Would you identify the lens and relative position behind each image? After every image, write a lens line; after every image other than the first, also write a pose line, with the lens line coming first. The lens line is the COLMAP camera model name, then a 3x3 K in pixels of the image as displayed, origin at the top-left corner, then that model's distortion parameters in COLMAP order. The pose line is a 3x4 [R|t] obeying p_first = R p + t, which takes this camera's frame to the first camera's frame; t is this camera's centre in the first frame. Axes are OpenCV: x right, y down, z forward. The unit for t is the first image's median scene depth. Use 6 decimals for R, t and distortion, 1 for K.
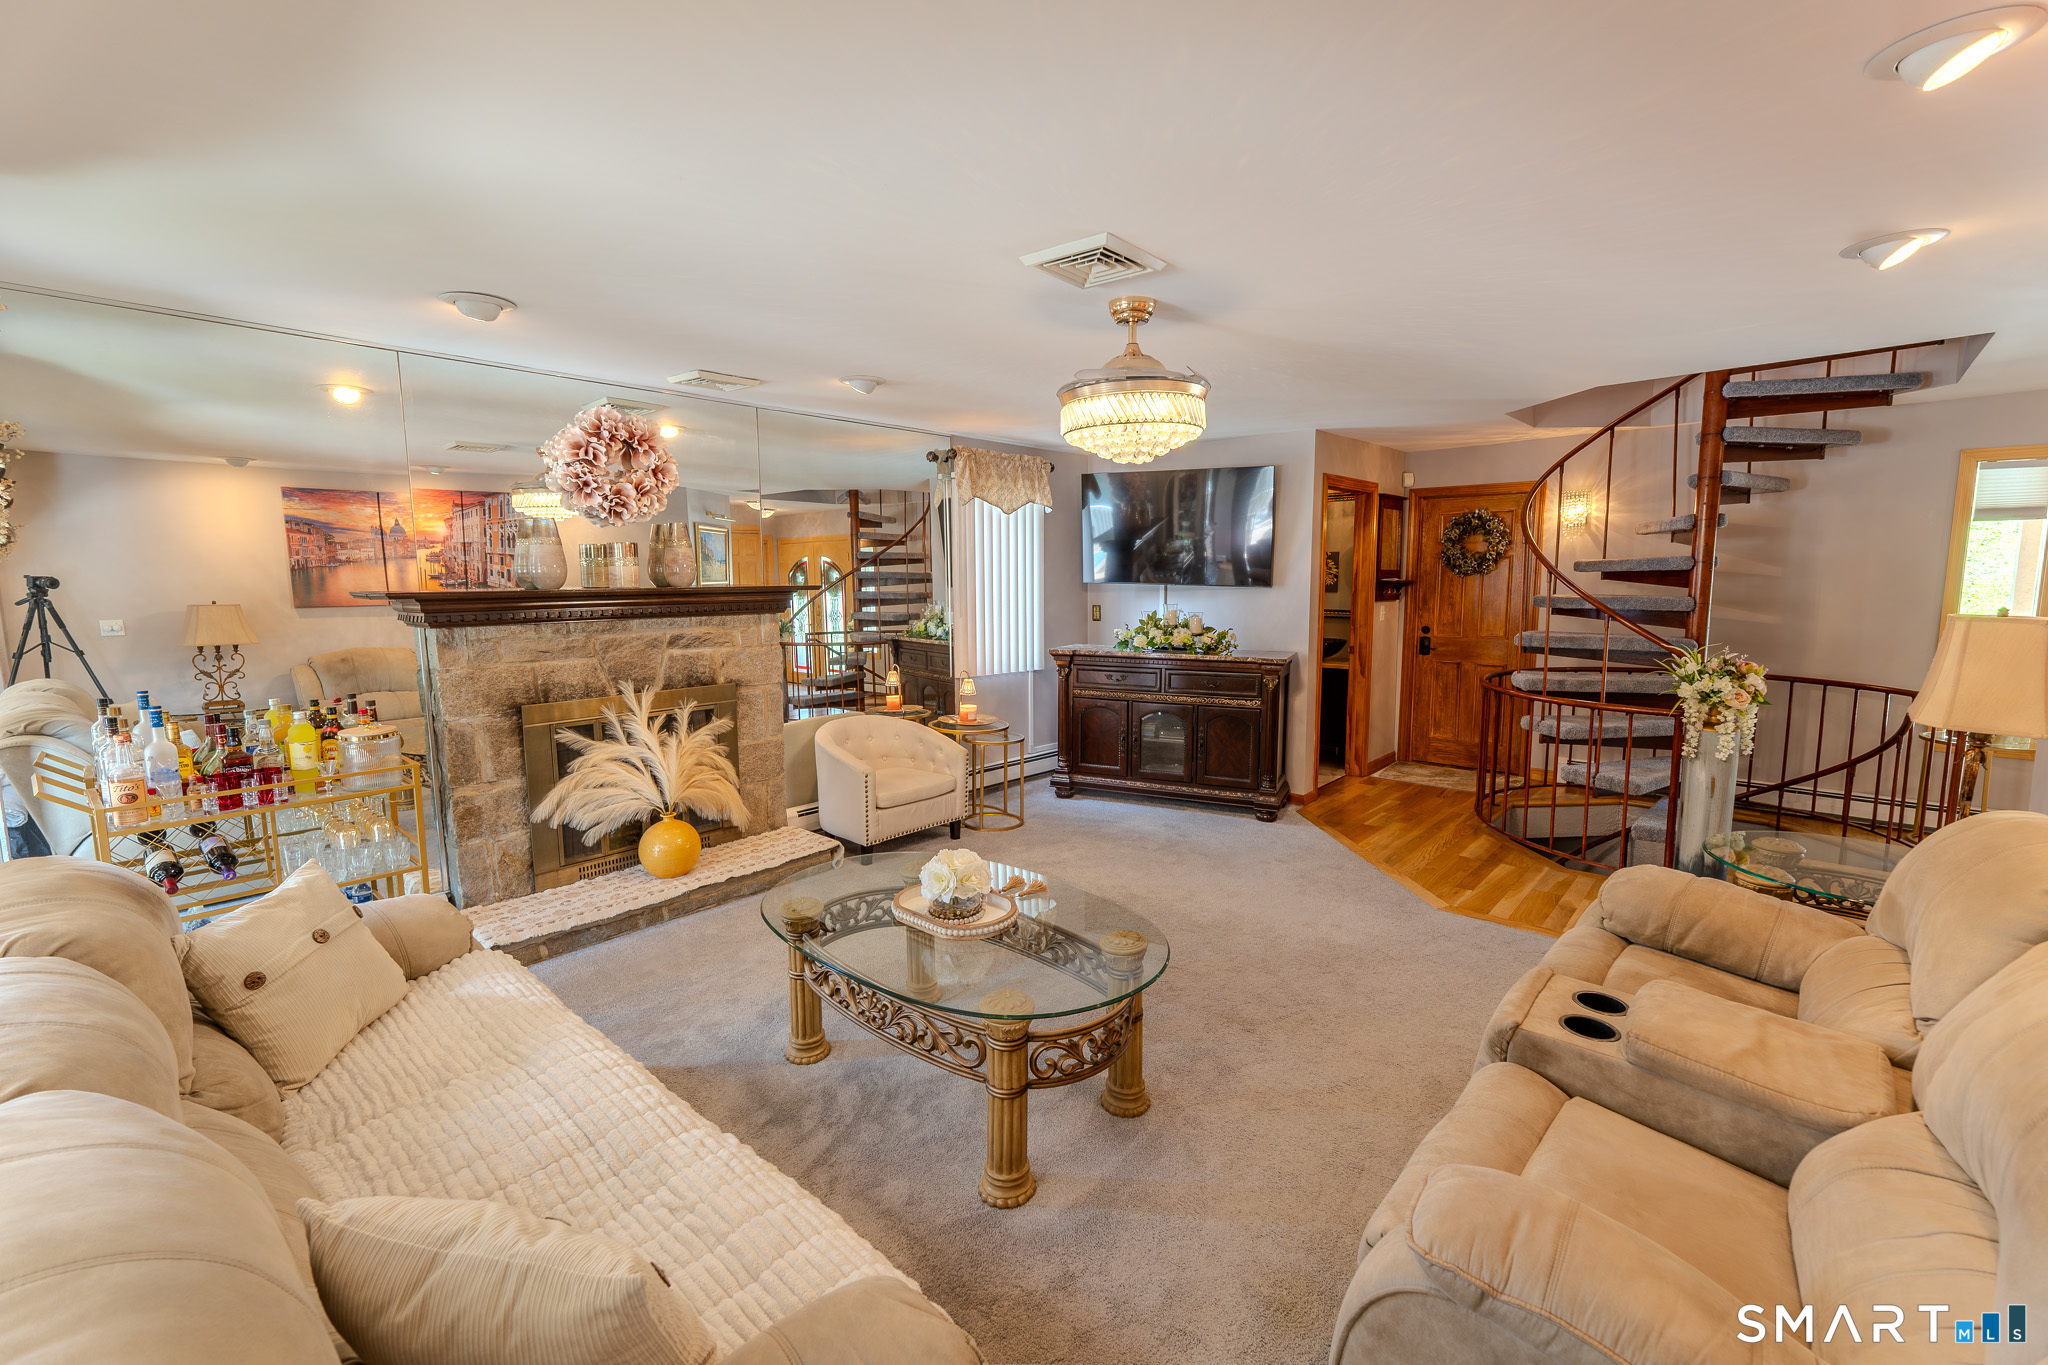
lens RADIAL K [[860.7, 0, 1030.5], [0, 860.7, 680.1], [0, 0, 1]] dist [0.003307, -0.000274]
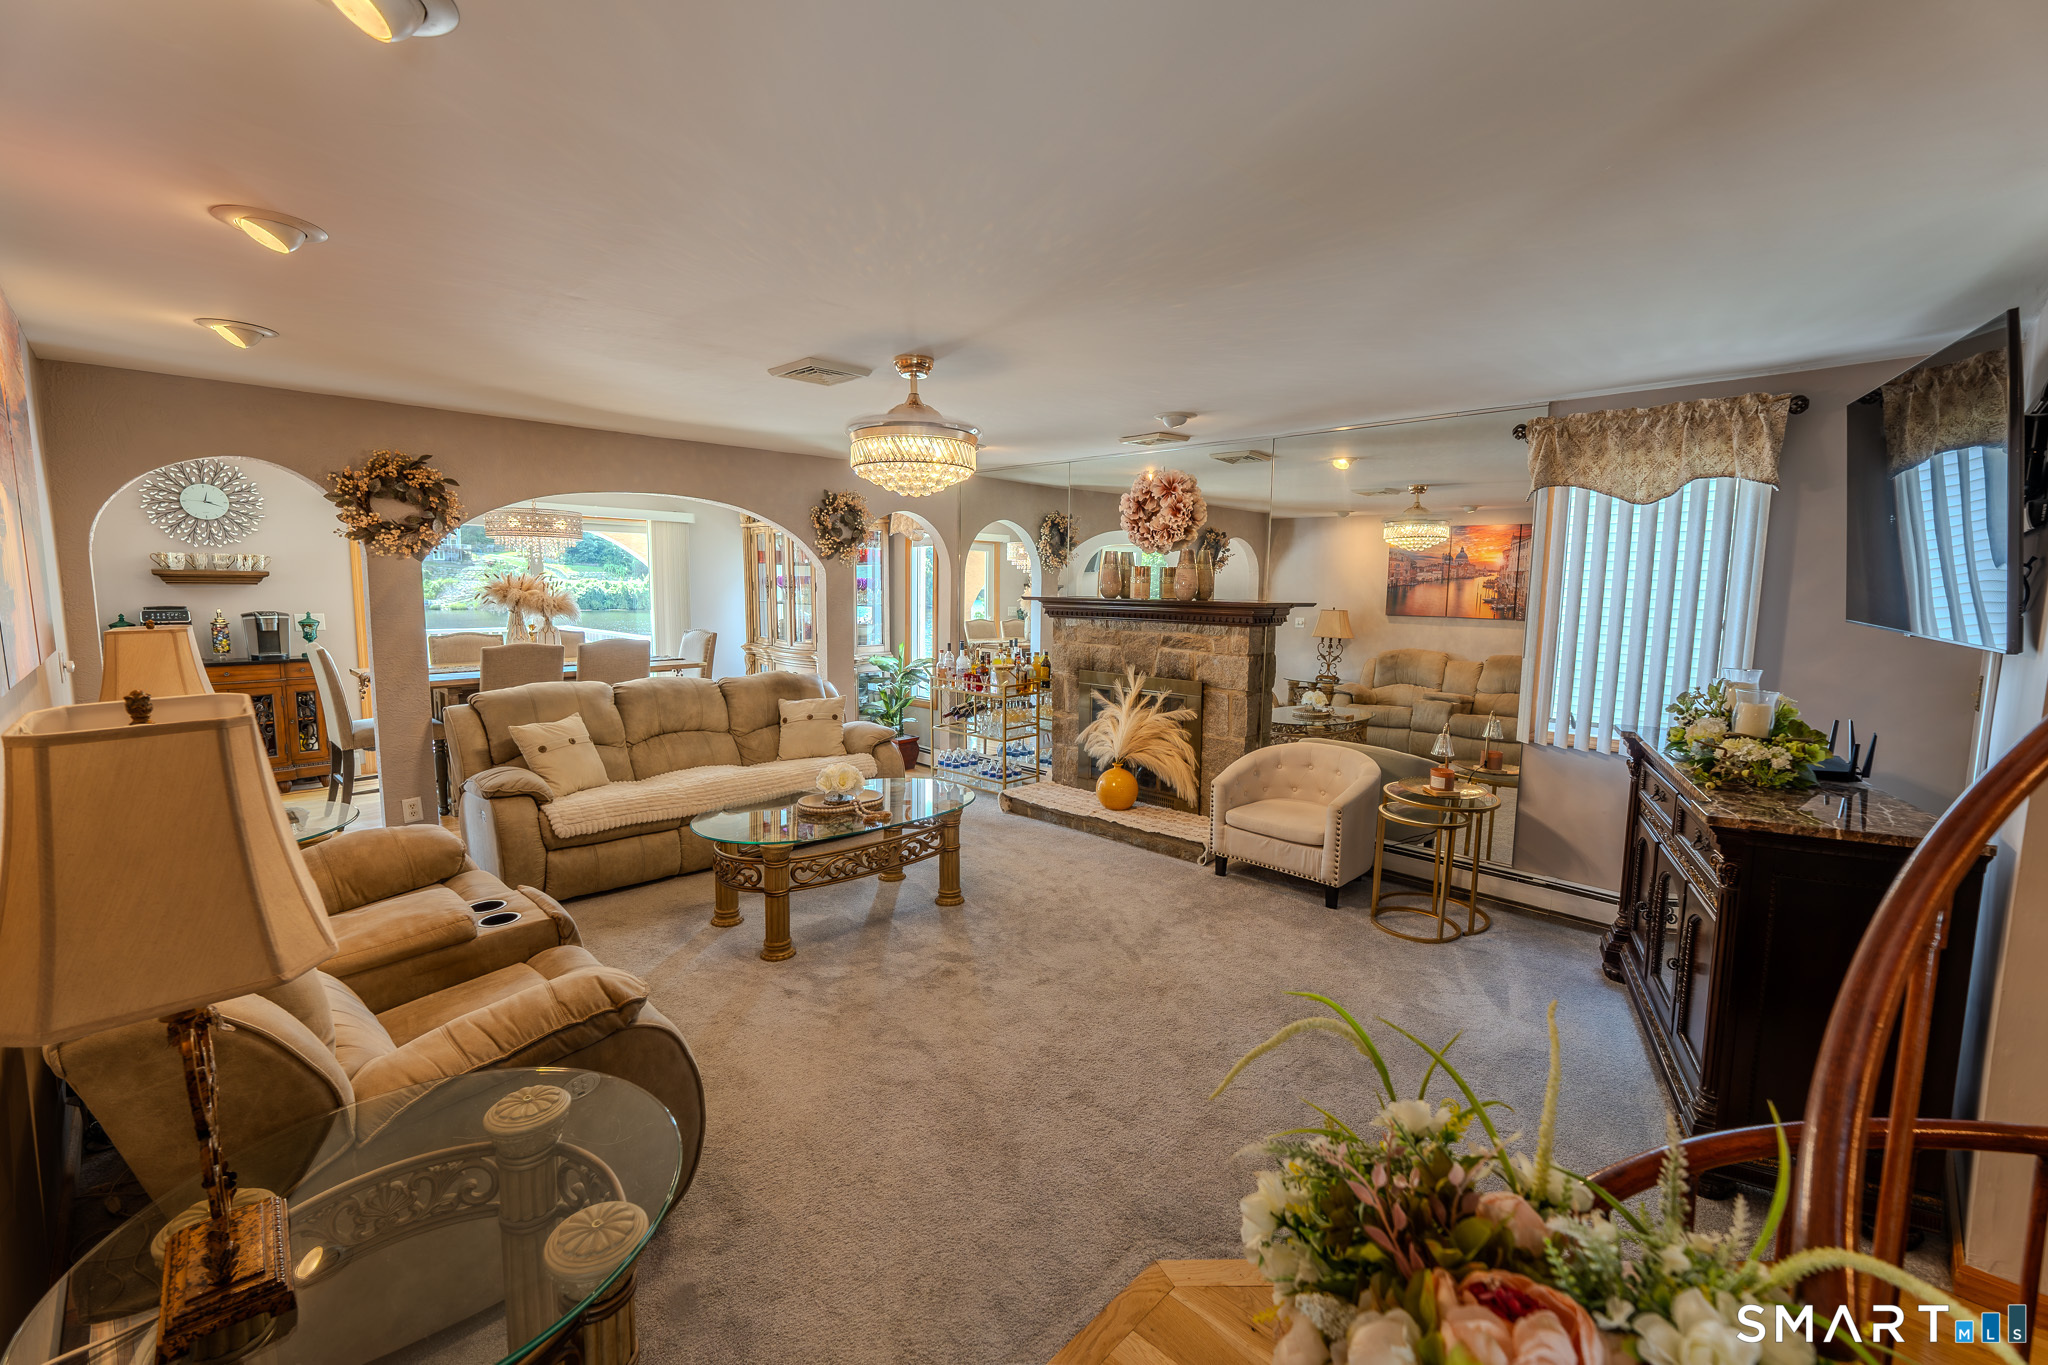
lens RADIAL K [[860.7, 0, 1030.5], [0, 860.7, 680.1], [0, 0, 1]] dist [0.003307, -0.000274]
pose [[-0.026251, 0.113603, -0.993179, 0.870659], [-0.137882, 0.983614, 0.116153, -0.108242], [0.990101, 0.139990, -0.010157, 0.803792]]
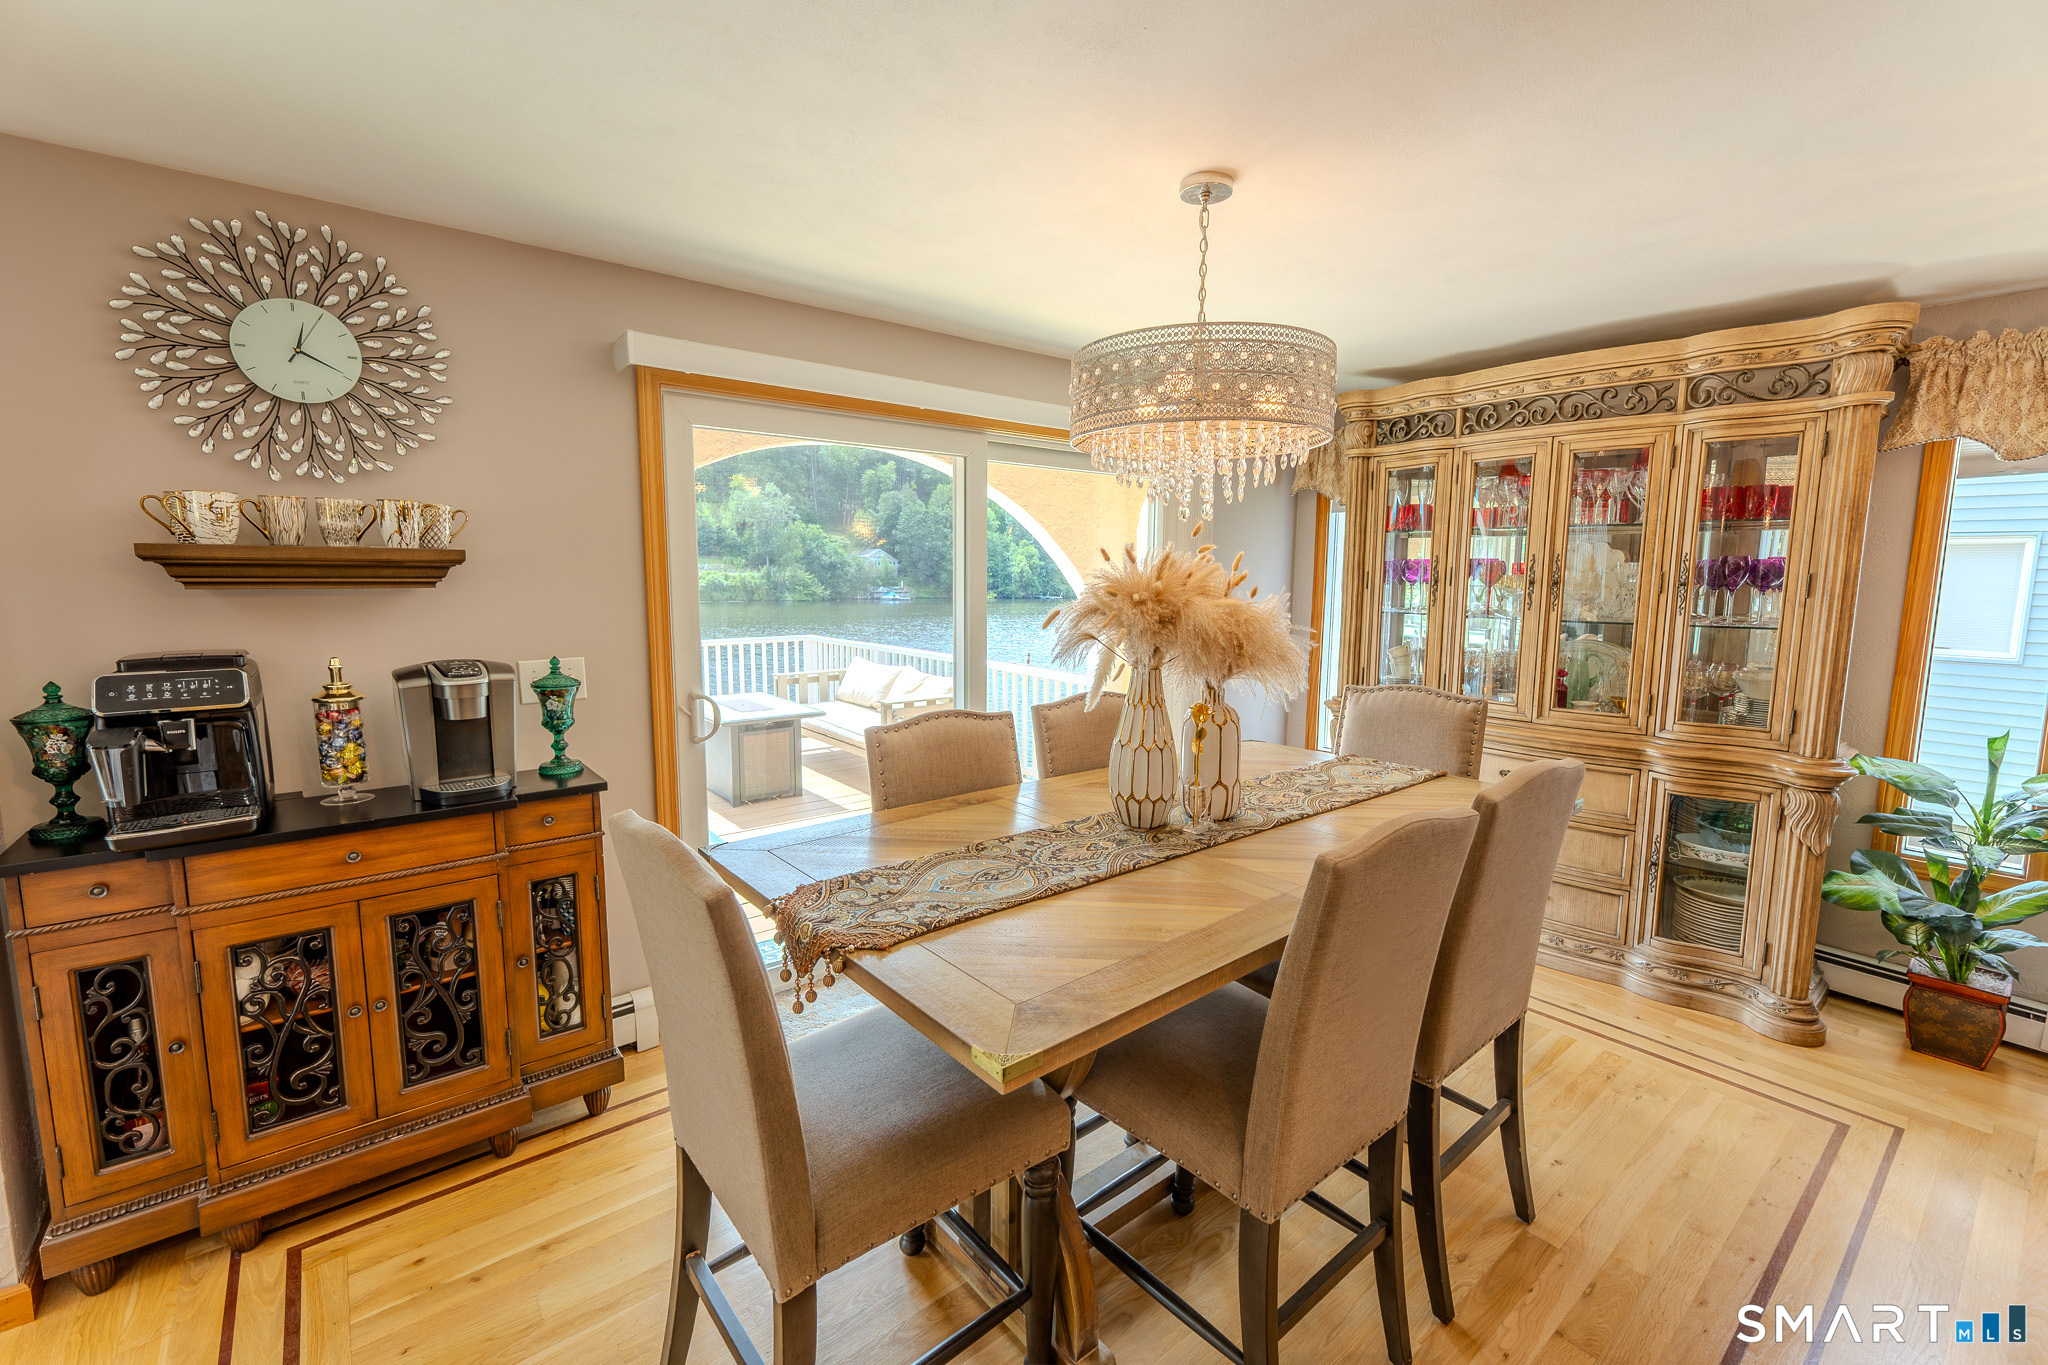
lens RADIAL K [[860.7, 0, 1030.5], [0, 860.7, 680.1], [0, 0, 1]] dist [0.003307, -0.000274]
pose [[-0.135219, 0.124891, -0.982913, 0.446040], [-0.130754, 0.981099, 0.142648, -0.053168], [0.982150, 0.147808, -0.116334, 0.402797]]
